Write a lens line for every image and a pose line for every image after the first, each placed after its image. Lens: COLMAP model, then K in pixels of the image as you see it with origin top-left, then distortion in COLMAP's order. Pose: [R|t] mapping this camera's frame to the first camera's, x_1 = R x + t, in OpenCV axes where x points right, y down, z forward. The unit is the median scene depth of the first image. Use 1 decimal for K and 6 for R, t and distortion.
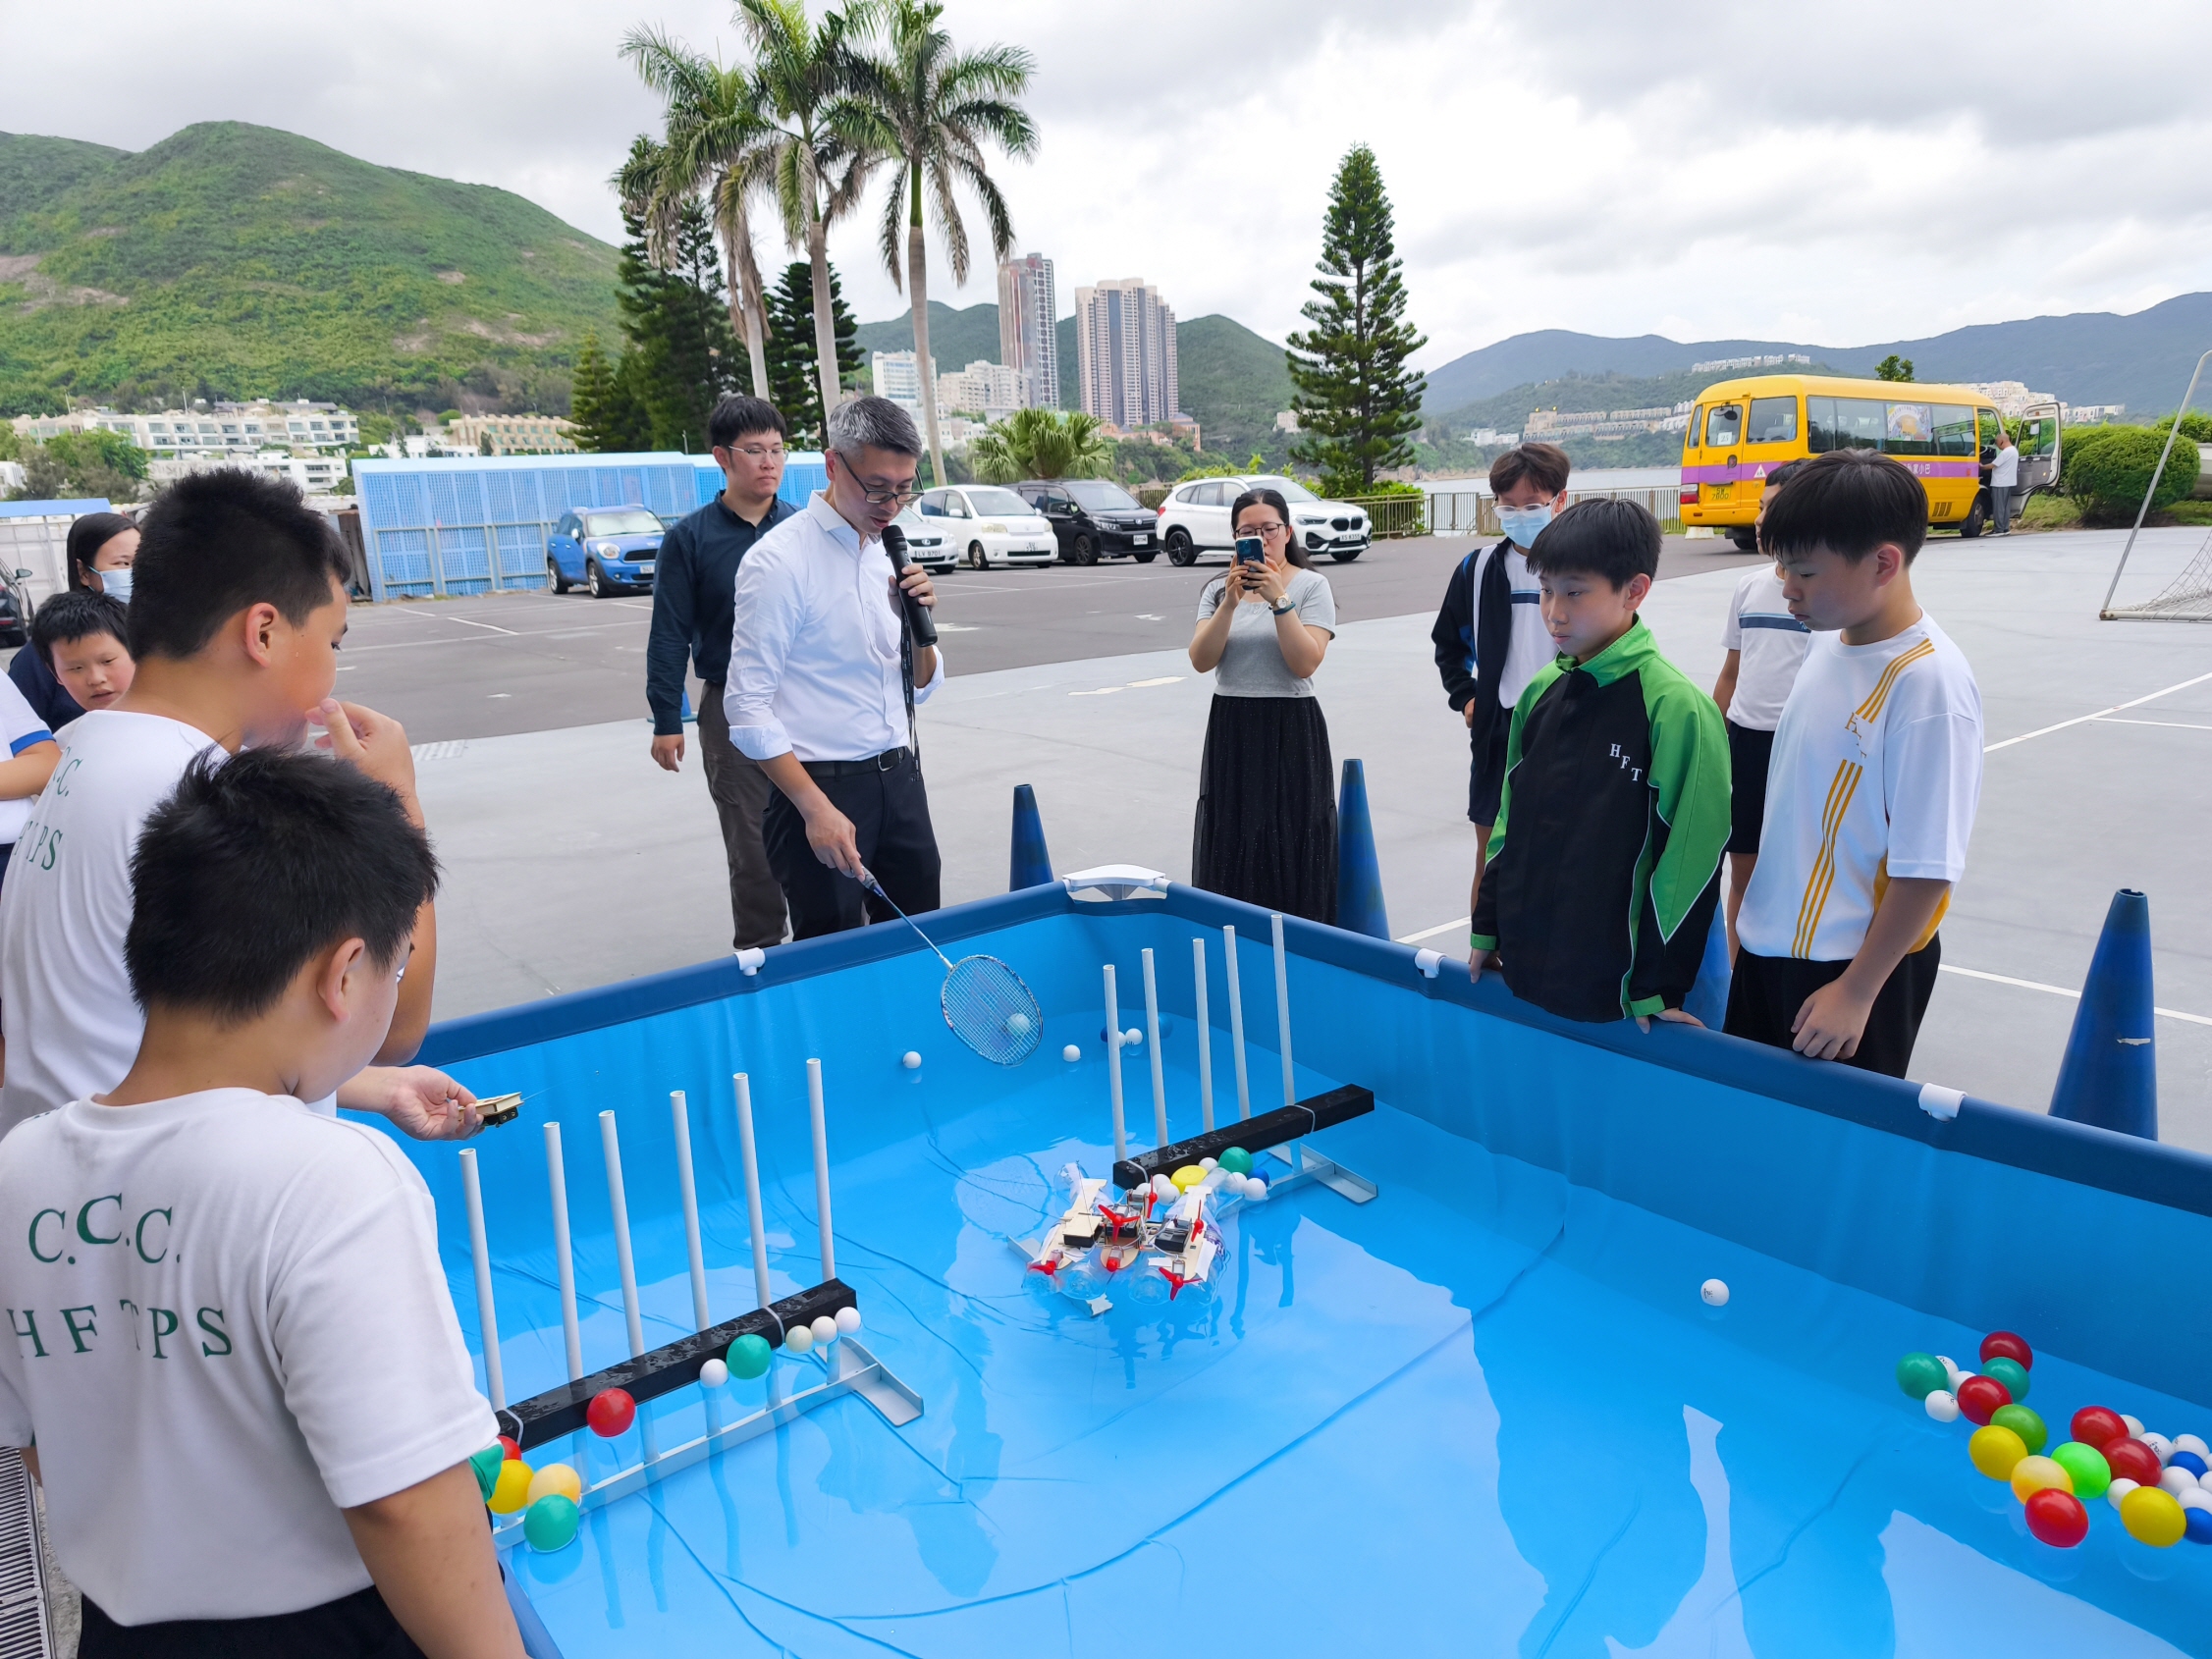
lens RADIAL K [[1436.3, 0, 1117.9], [0, 1436.3, 819.8], [0, 0, 1]] dist [0.066480, -0.115369]
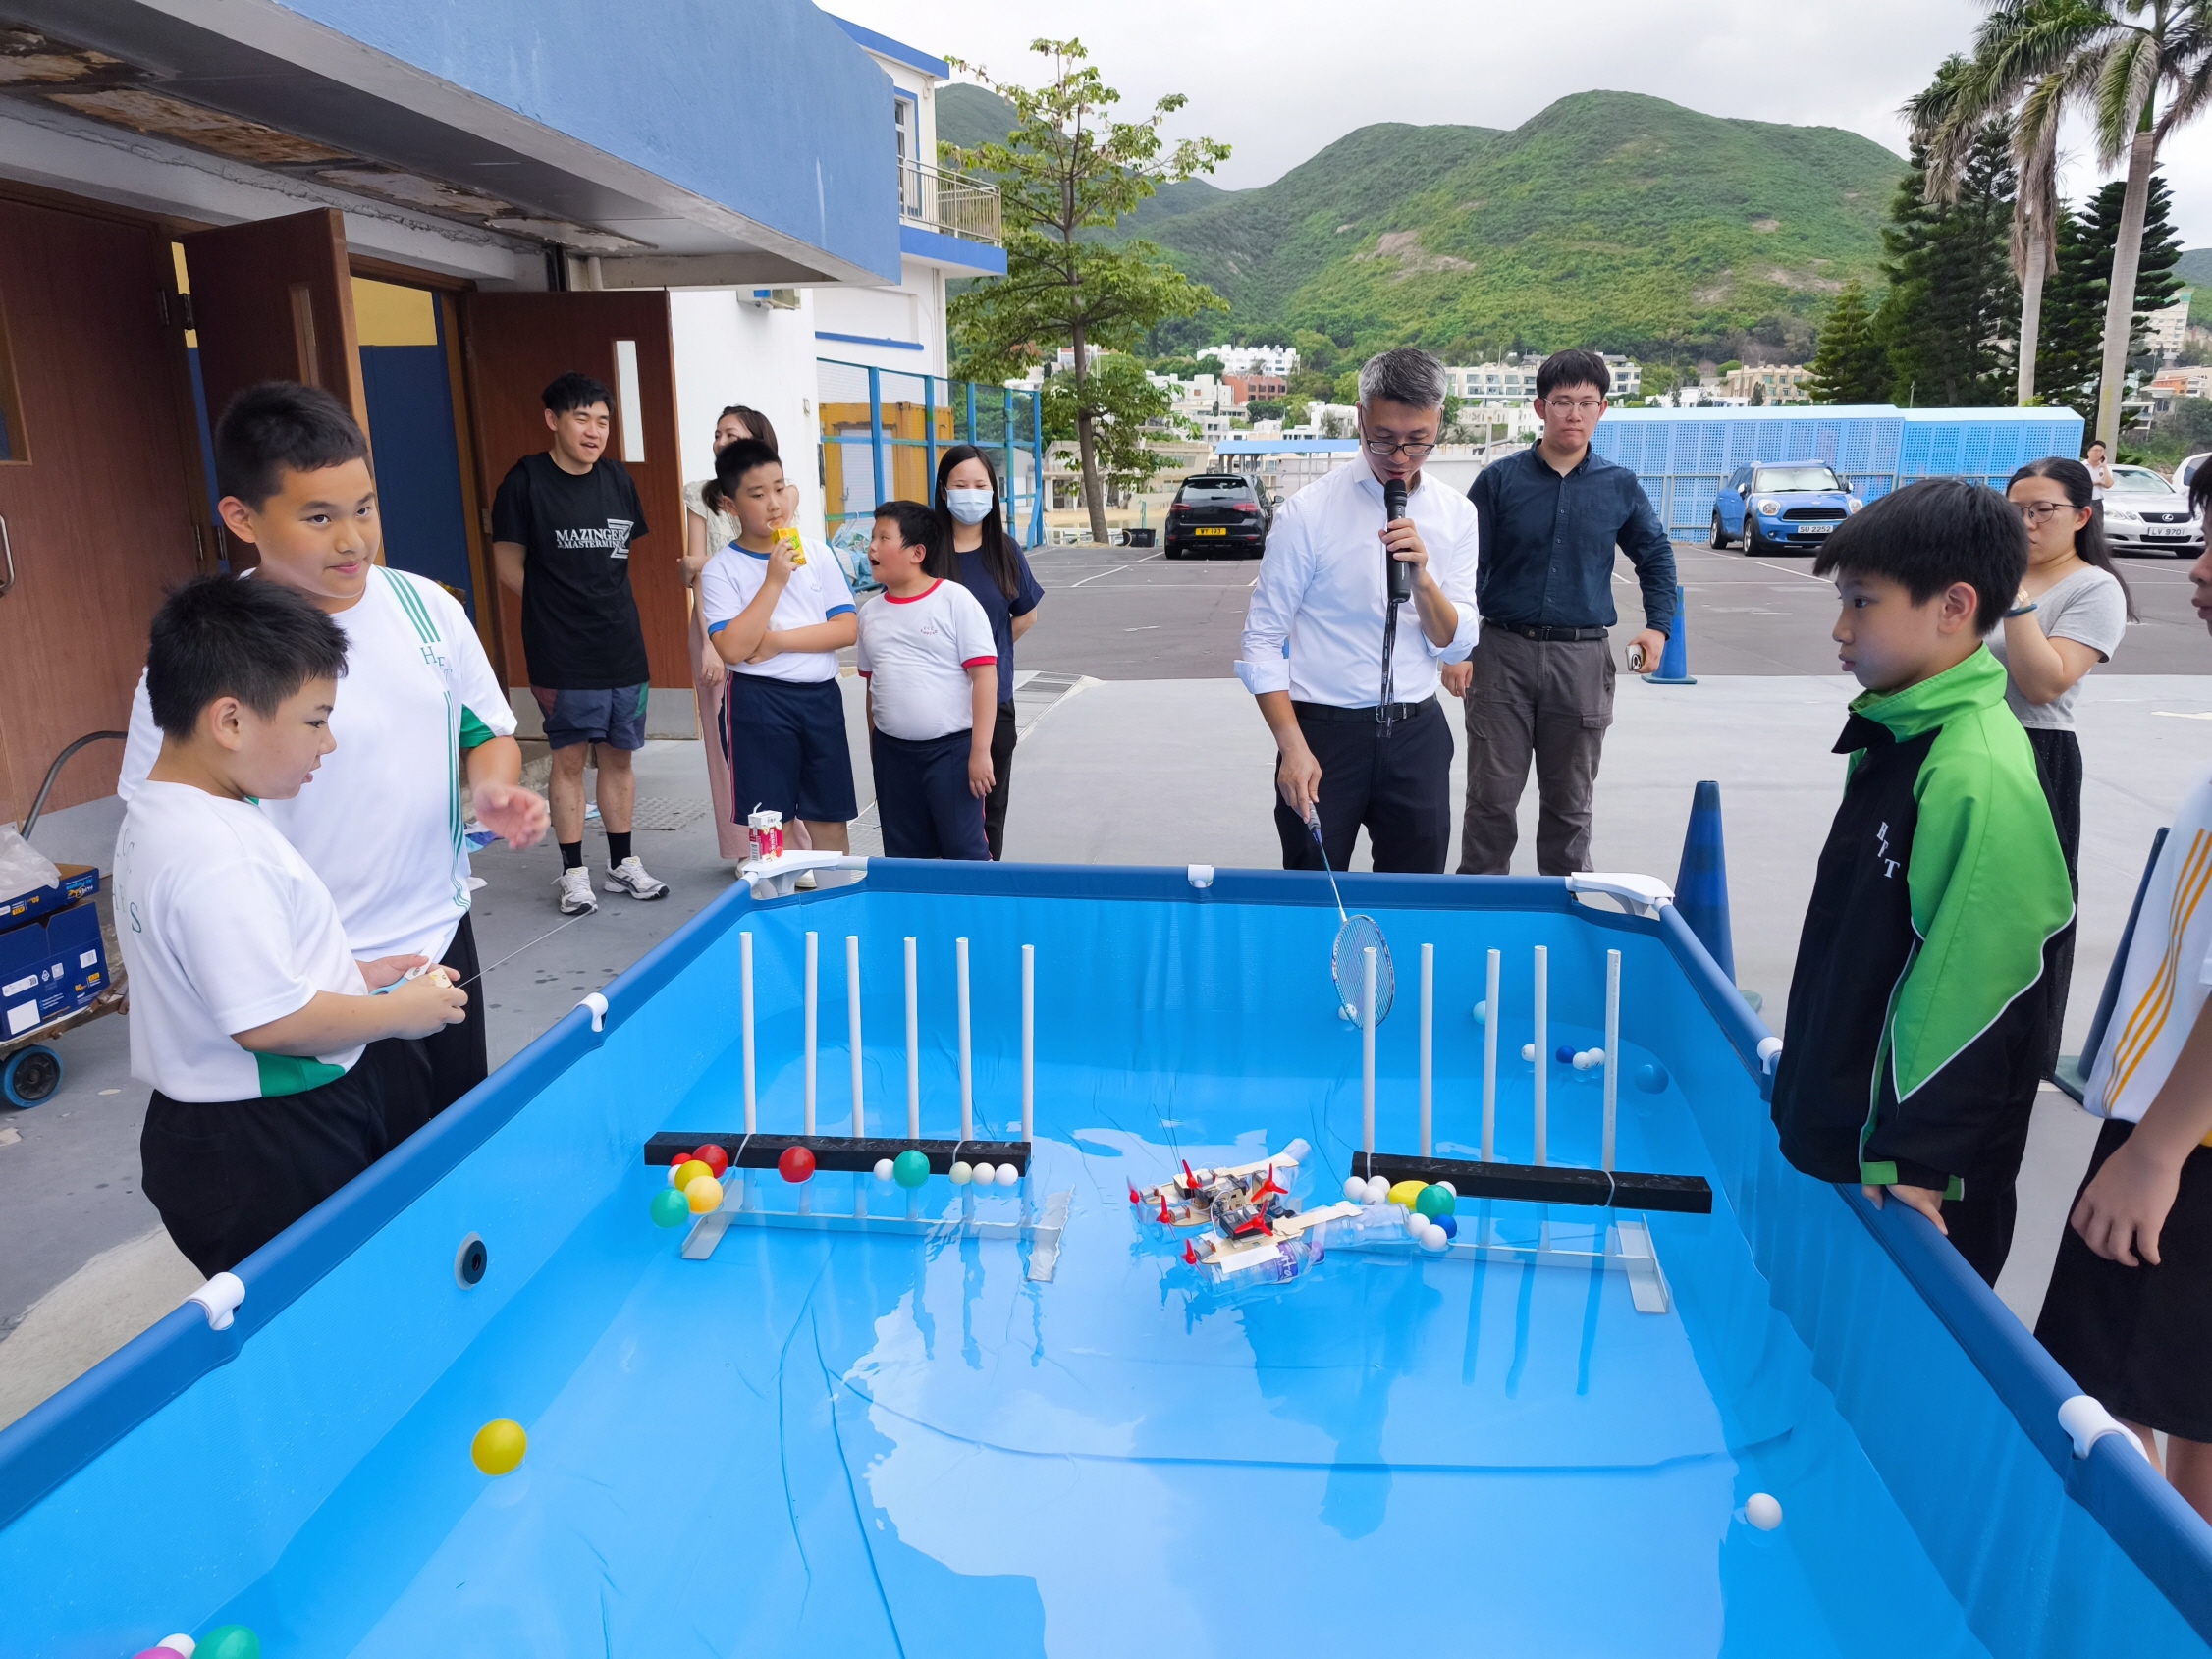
lens RADIAL K [[1436.3, 0, 1117.9], [0, 1436.3, 819.8], [0, 0, 1]] dist [0.066480, -0.115369]
pose [[0.736080, 0.197601, -0.647411, 0.386650], [-0.177463, 0.979322, 0.097138, -0.036693], [0.653218, 0.043391, 0.755926, 0.135455]]
